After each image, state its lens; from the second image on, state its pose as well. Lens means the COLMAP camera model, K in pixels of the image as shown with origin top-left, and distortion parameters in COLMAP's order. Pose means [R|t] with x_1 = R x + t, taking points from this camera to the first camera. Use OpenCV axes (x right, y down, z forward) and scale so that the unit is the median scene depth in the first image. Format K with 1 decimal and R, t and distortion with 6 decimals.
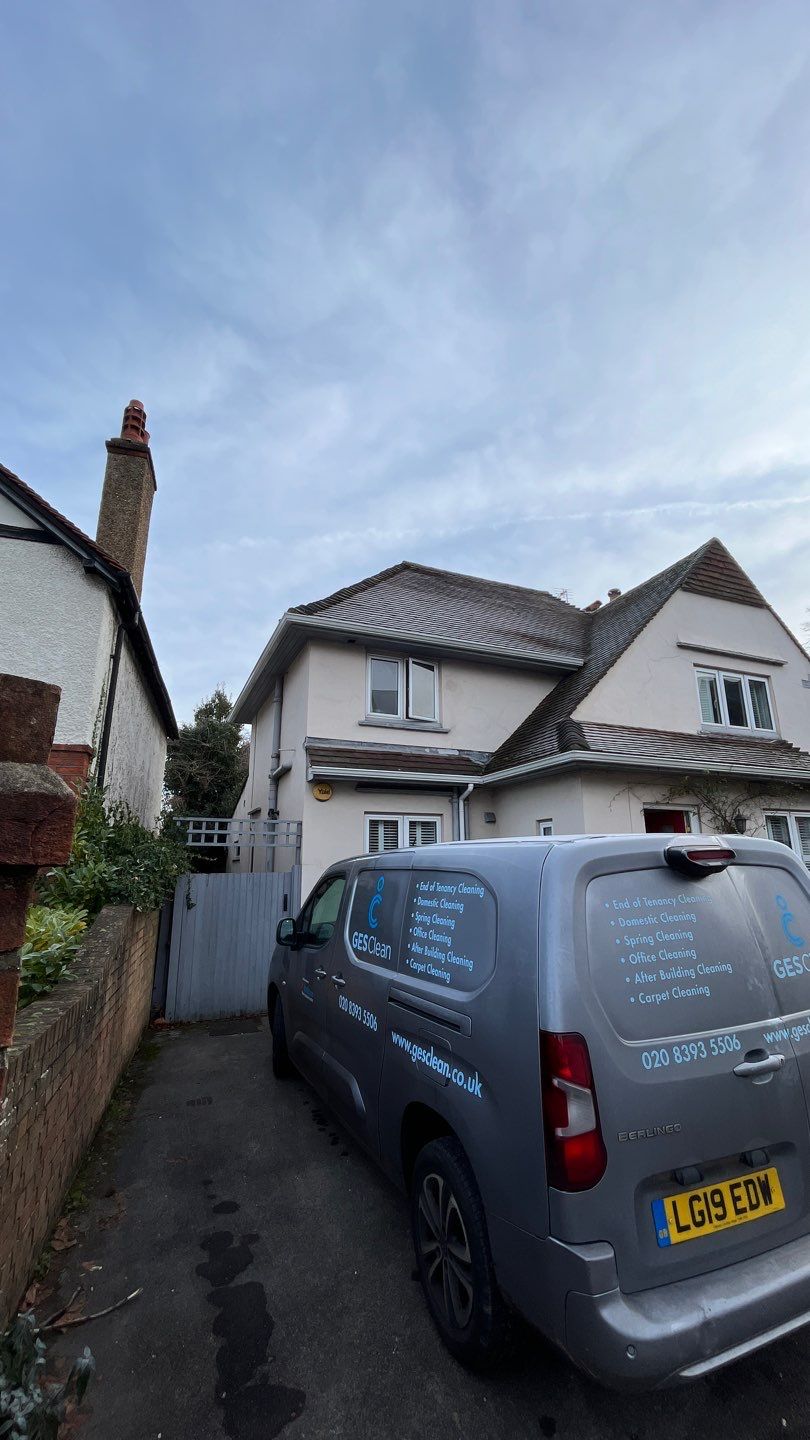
lens RADIAL K [[584.1, 0, 405.0], [0, 584.1, 720.0], [0, 0, 1]] dist [-0.001457, 0.000118]
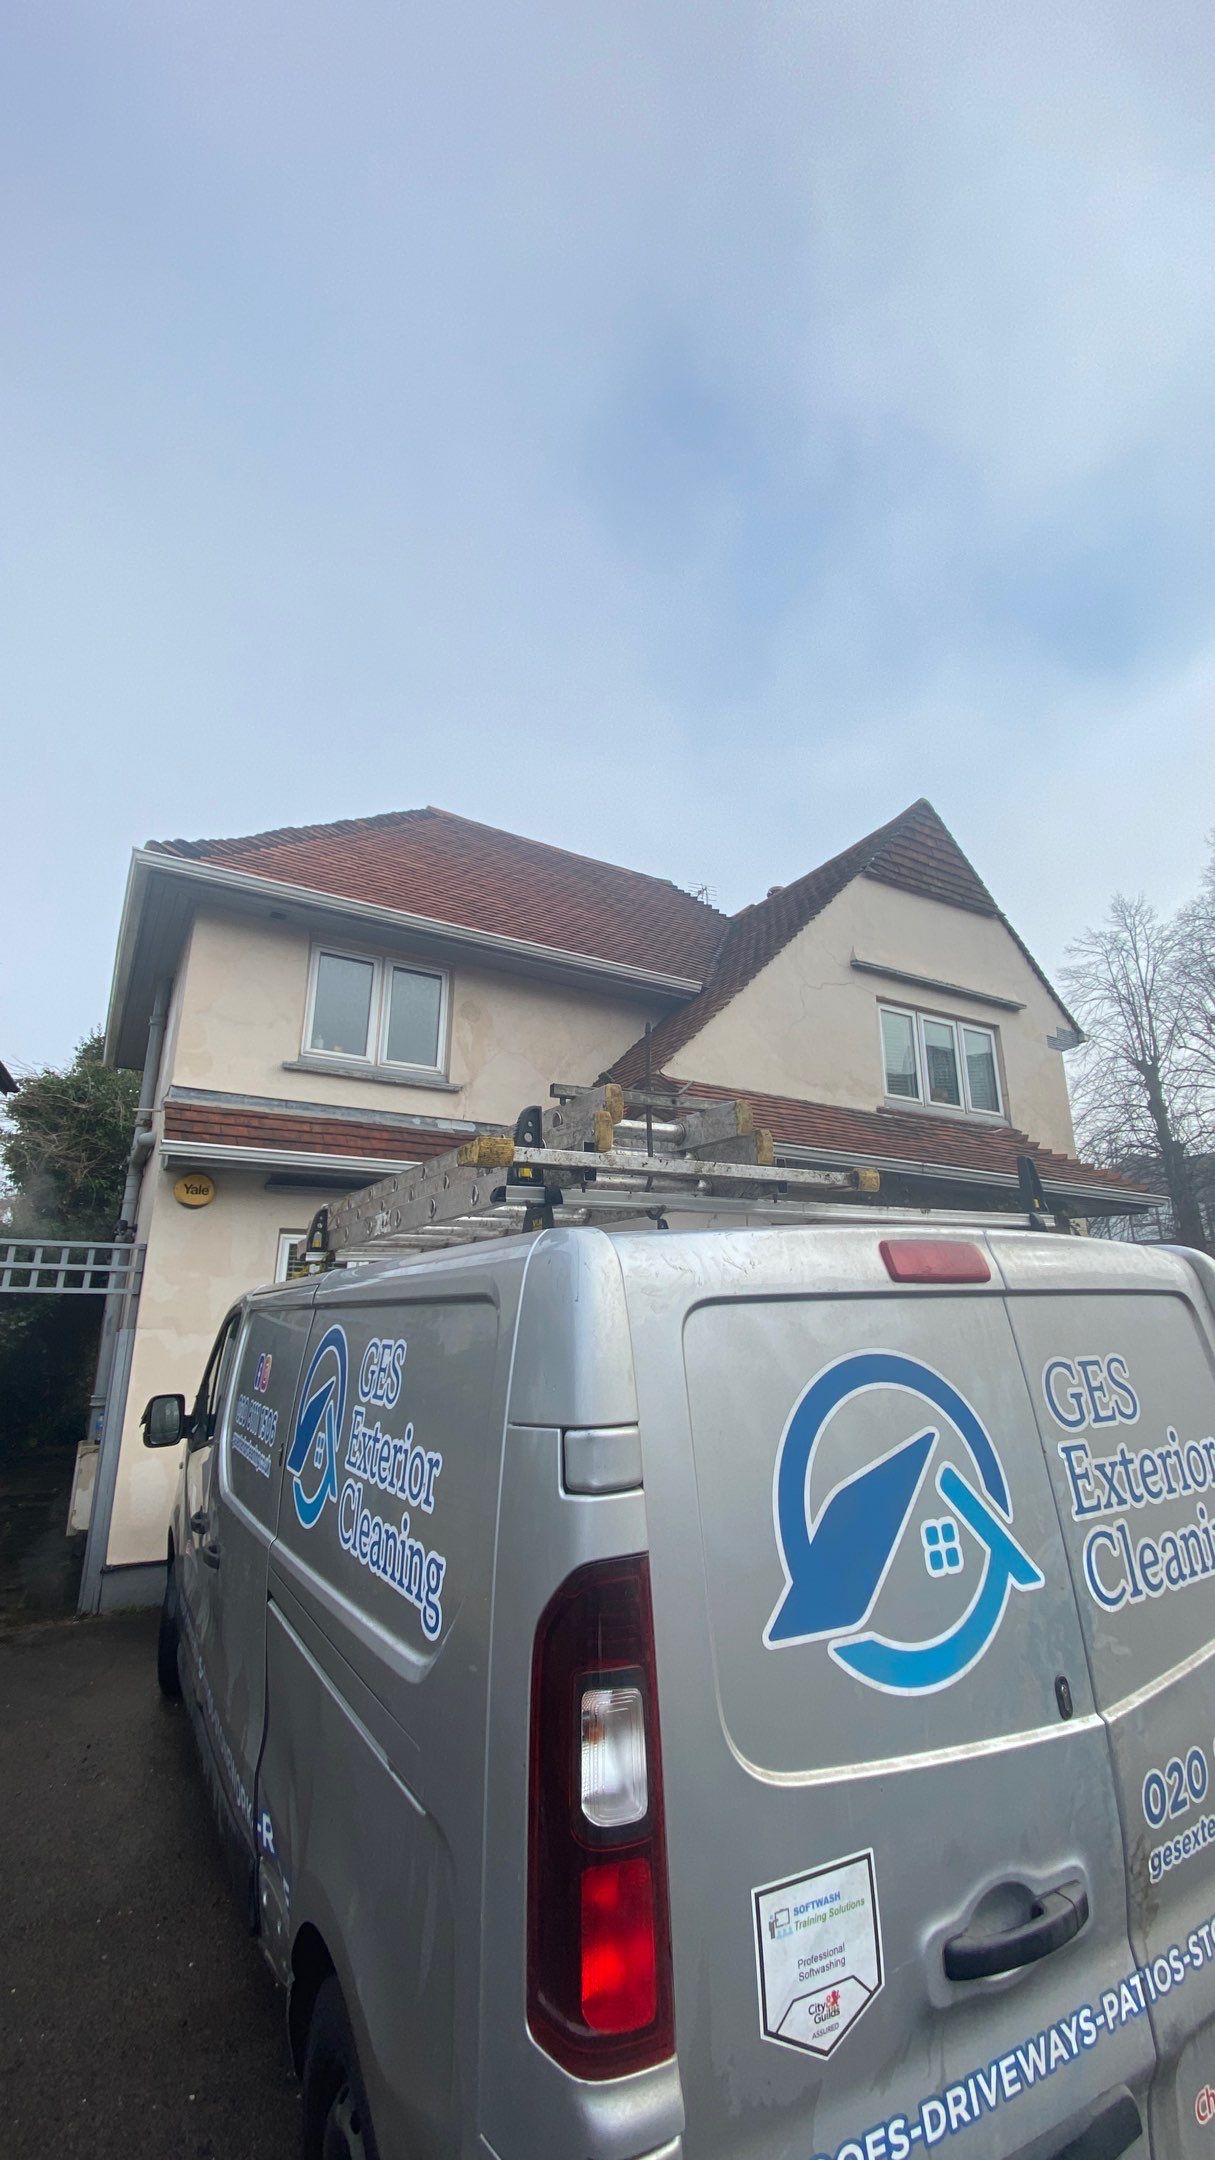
lens RADIAL K [[887.1, 0, 618.9], [0, 887.1, 1080.3], [0, 0, 1]] dist [0.078384, 0.000023]
pose [[0.990172, 0.043341, 0.132970, 0.110801], [-0.040518, 0.998894, -0.023862, 0.024186], [-0.133857, 0.018240, 0.990833, 0.116736]]
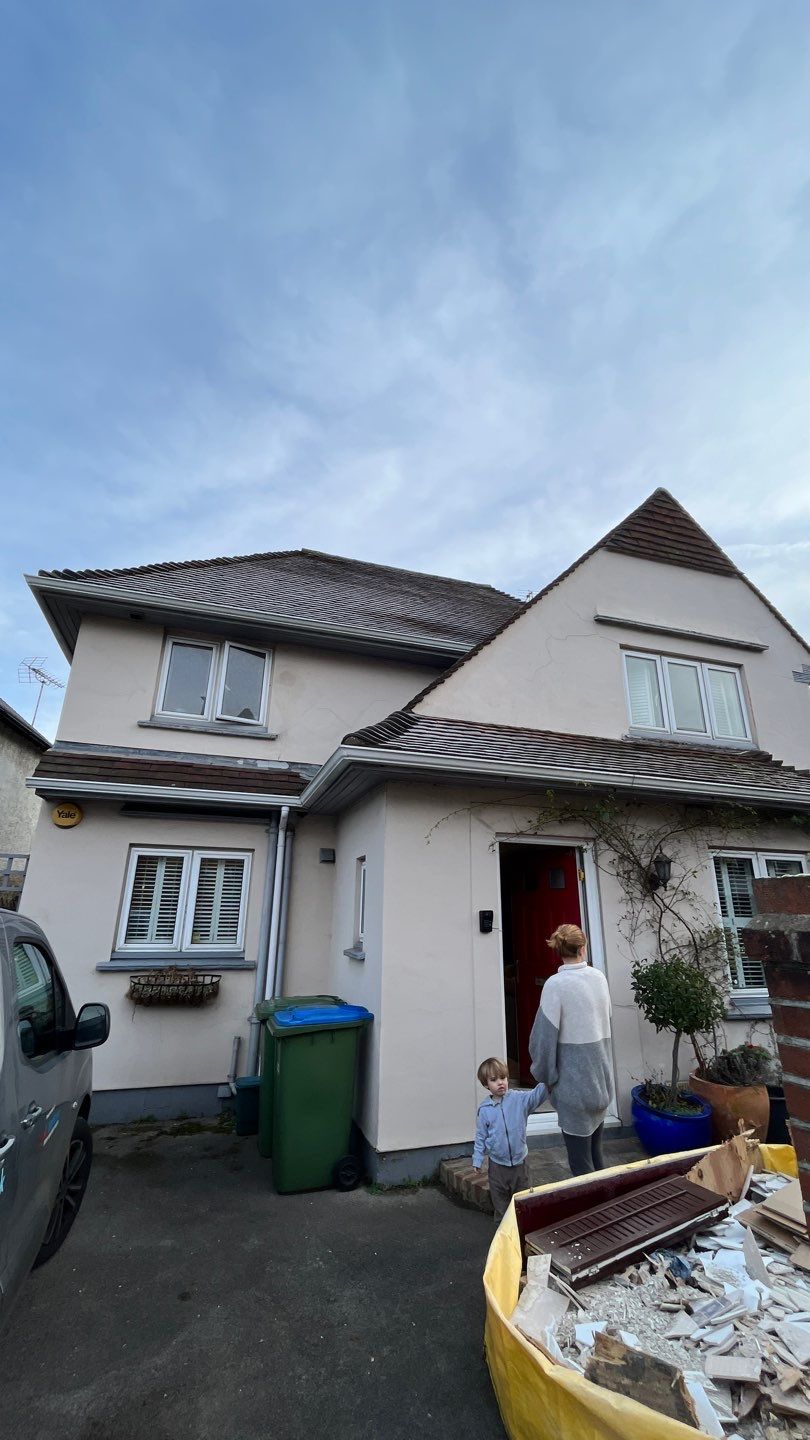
lens RADIAL K [[590.1, 0, 401.9], [0, 590.1, 713.4], [0, 0, 1]] dist [0.008689, 0.000059]
pose [[0.995524, -0.009262, -0.094055, 0.301127], [0.001138, 0.996289, -0.086059, 0.053164], [0.094503, 0.085567, 0.991840, 0.259400]]
